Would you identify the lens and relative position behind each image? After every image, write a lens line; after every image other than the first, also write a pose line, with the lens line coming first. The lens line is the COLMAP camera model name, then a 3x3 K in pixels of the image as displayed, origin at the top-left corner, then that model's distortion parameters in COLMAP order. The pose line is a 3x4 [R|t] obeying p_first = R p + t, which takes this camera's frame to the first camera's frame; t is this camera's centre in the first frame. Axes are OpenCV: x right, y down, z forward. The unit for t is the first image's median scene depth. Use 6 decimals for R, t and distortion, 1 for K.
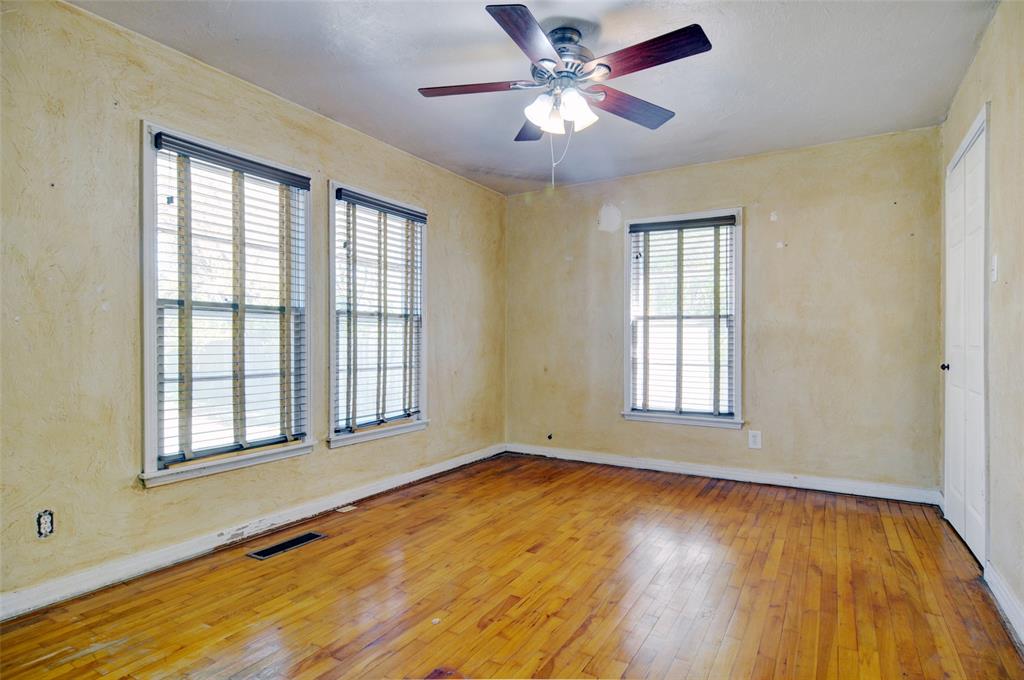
lens RADIAL K [[553.9, 0, 512.0], [0, 553.9, 339.1], [0, 0, 1]] dist [0.005825, 0.000030]
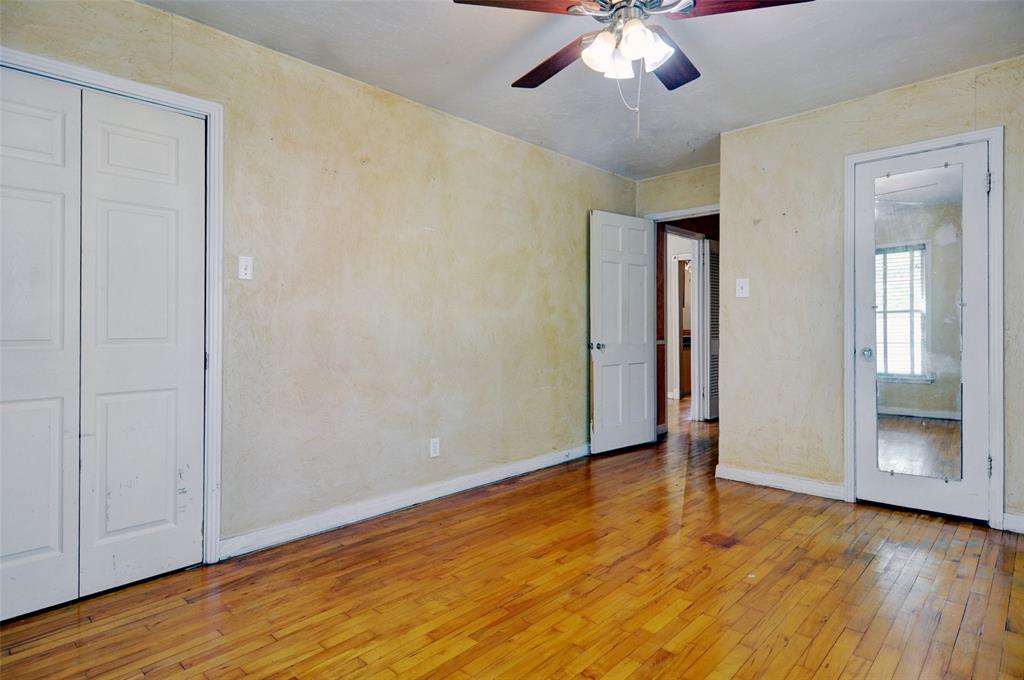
lens RADIAL K [[553.9, 0, 511.4], [0, 553.9, 336.8], [0, 0, 1]] dist [0.005825, 0.000030]
pose [[-0.974928, 0.011073, 0.222245, 0.071698], [0.012129, 0.999921, 0.003389, 0.008769], [-0.222190, 0.006000, -0.974985, 1.901207]]
